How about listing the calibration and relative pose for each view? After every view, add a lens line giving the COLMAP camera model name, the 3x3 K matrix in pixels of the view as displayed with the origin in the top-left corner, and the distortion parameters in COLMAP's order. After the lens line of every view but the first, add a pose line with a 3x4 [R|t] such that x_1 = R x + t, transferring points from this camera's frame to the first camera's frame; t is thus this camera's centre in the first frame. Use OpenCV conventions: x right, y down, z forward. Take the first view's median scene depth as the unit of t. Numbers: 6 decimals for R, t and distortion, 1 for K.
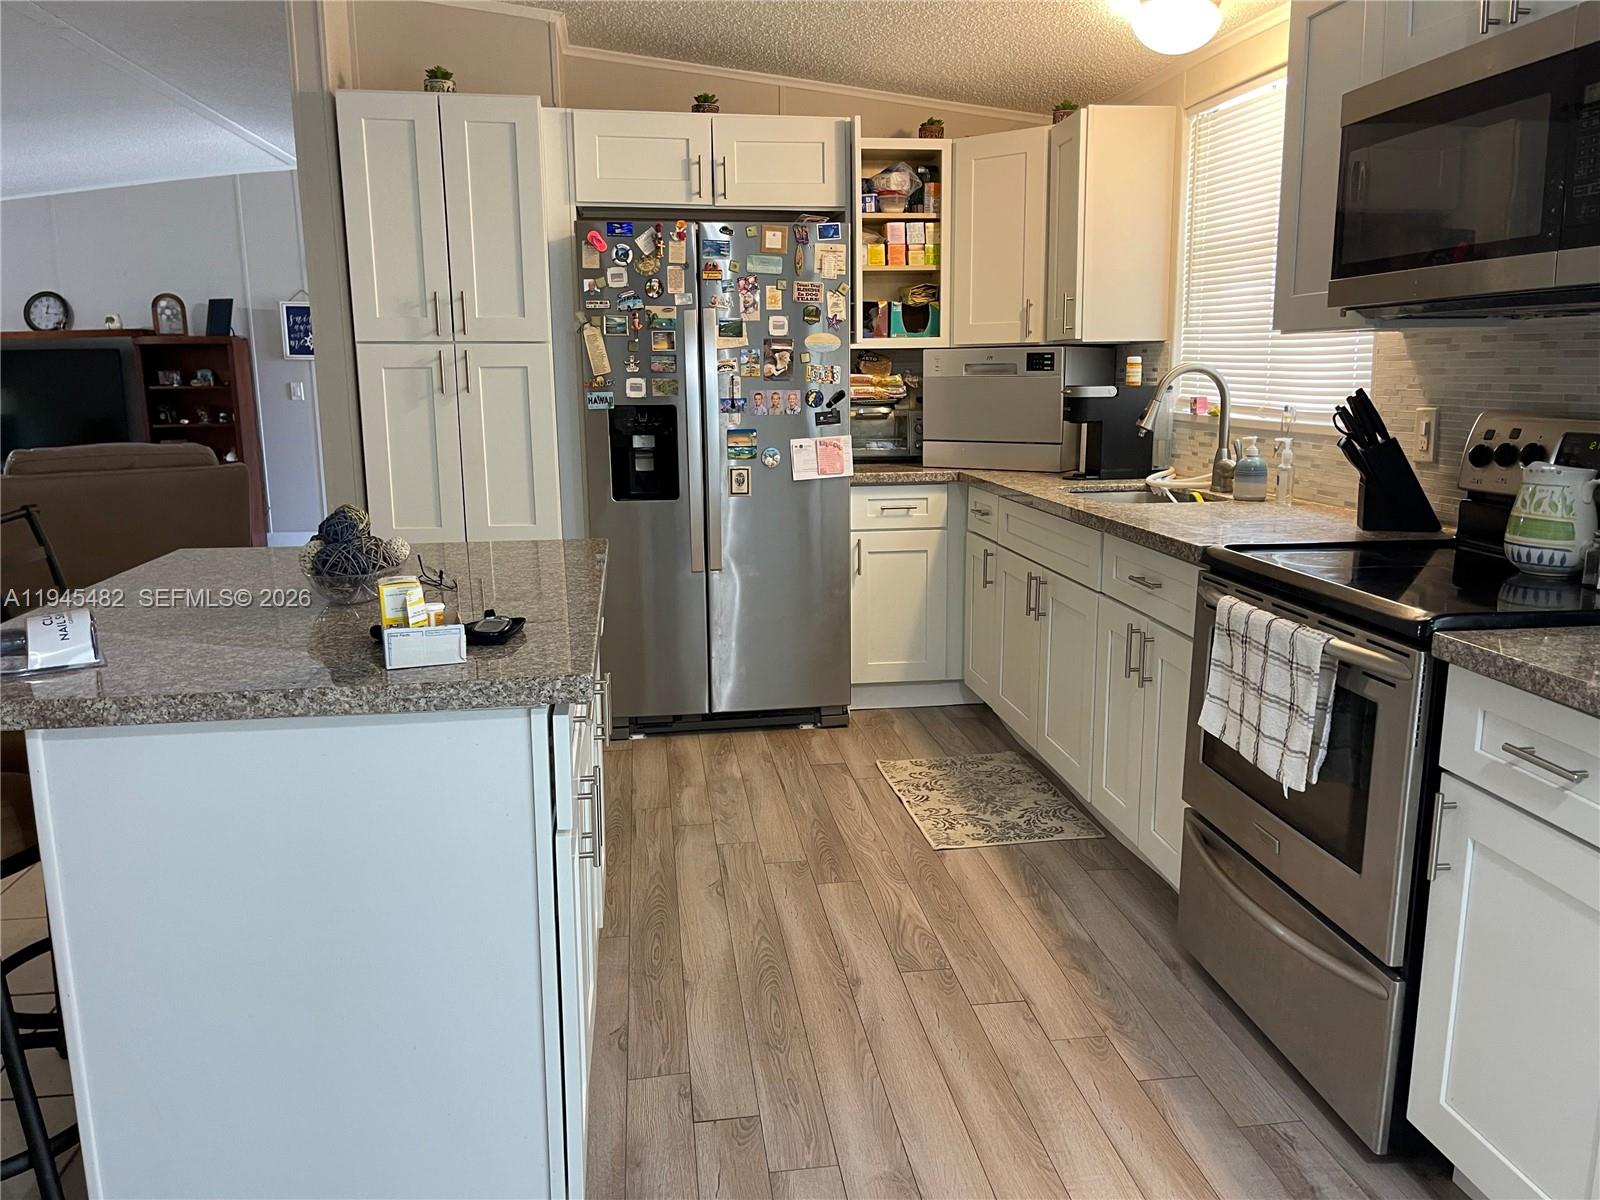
lens RADIAL K [[1241.8, 0, 808.4], [0, 1241.8, 602.1], [0, 0, 1]] dist [0.059538, -0.032032]
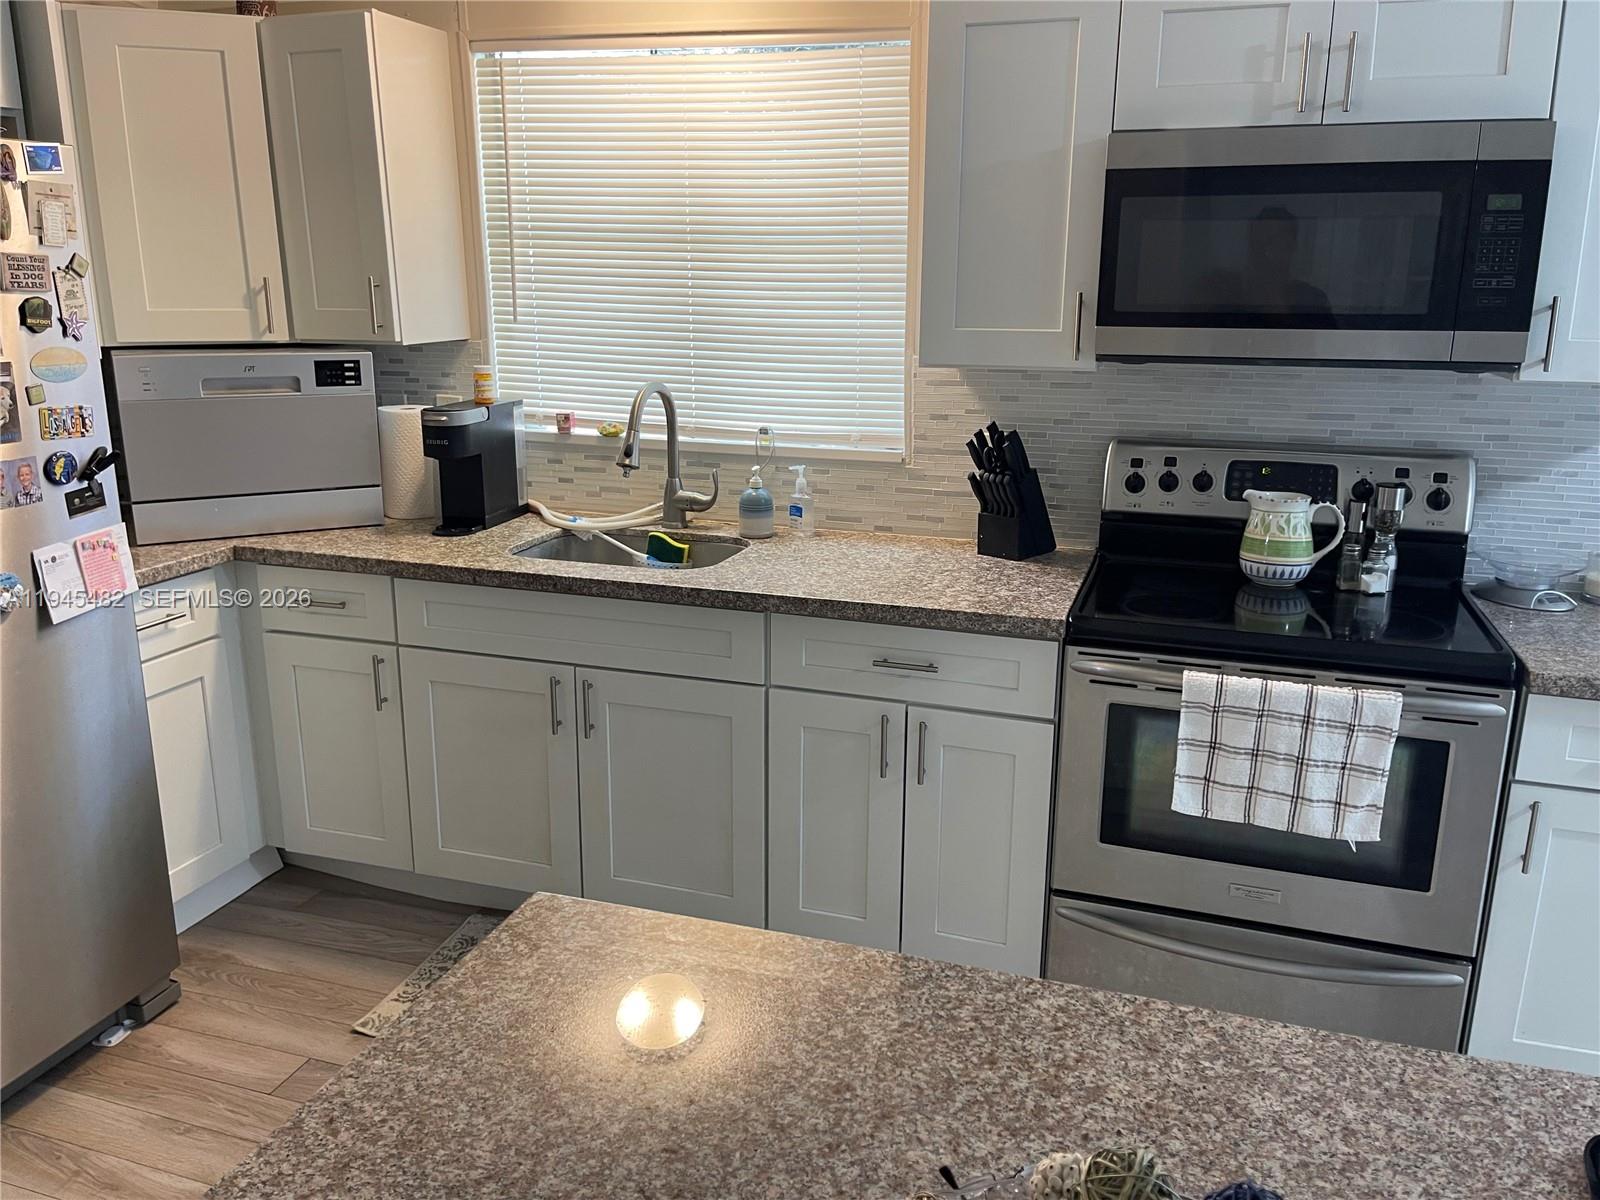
lens RADIAL K [[1241.8, 0, 809.8], [0, 1241.8, 589.9], [0, 0, 1]] dist [0.059538, -0.032032]
pose [[0.430402, -0.214381, 0.876810, -0.416239], [0.156538, 0.974395, 0.161400, -0.180484], [-0.888960, 0.067788, 0.452940, 0.564355]]
